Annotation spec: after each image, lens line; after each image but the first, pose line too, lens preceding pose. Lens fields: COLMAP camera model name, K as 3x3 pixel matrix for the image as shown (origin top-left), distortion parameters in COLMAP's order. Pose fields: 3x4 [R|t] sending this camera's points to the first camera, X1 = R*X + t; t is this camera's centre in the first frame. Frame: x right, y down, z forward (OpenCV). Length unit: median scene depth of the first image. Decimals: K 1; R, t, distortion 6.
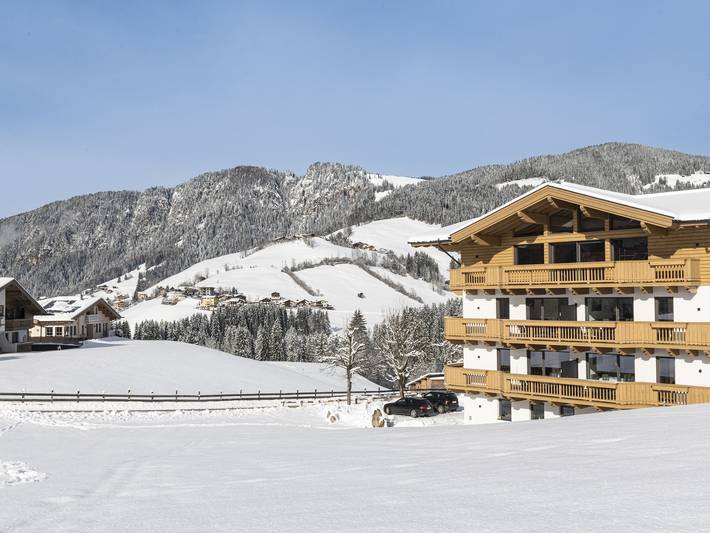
lens RADIAL K [[793.8, 0, 337.8], [0, 793.8, 273.1], [0, 0, 1]] dist [-0.018216, 0.000000]
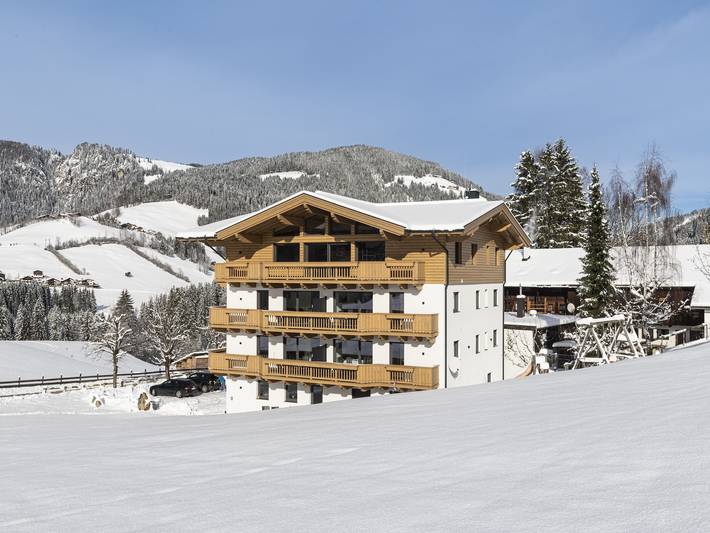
lens RADIAL K [[723.7, 0, 385.9], [0, 723.7, 268.4], [0, 0, 1]] dist [-0.016036, 0.000000]
pose [[0.931666, 0.013443, 0.363067, -0.000480], [-0.021492, 0.999604, 0.018139, -0.017256], [-0.362679, -0.024702, 0.931587, -0.008373]]
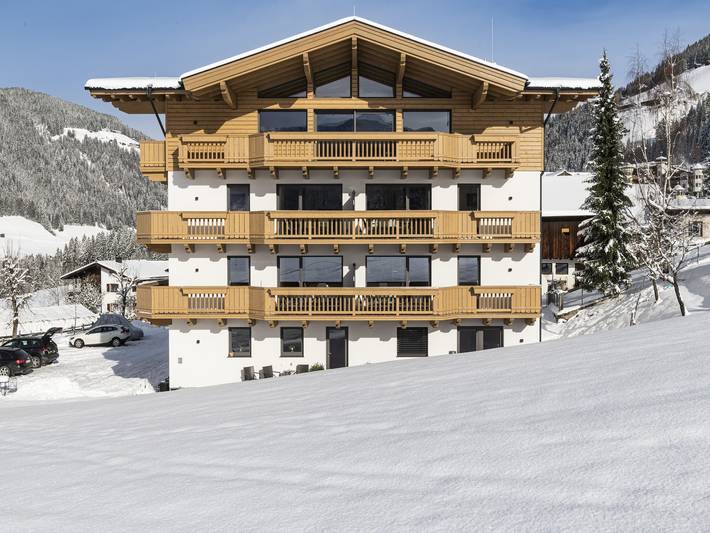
lens RADIAL K [[723.7, 0, 354.6], [0, 723.7, 265.3], [0, 0, 1]] dist [-0.016036, 0.000000]
pose [[0.662758, -0.005611, 0.748812, -0.161006], [-0.023322, 0.999332, 0.028130, 0.066010], [-0.748470, -0.036107, 0.662185, 0.395842]]
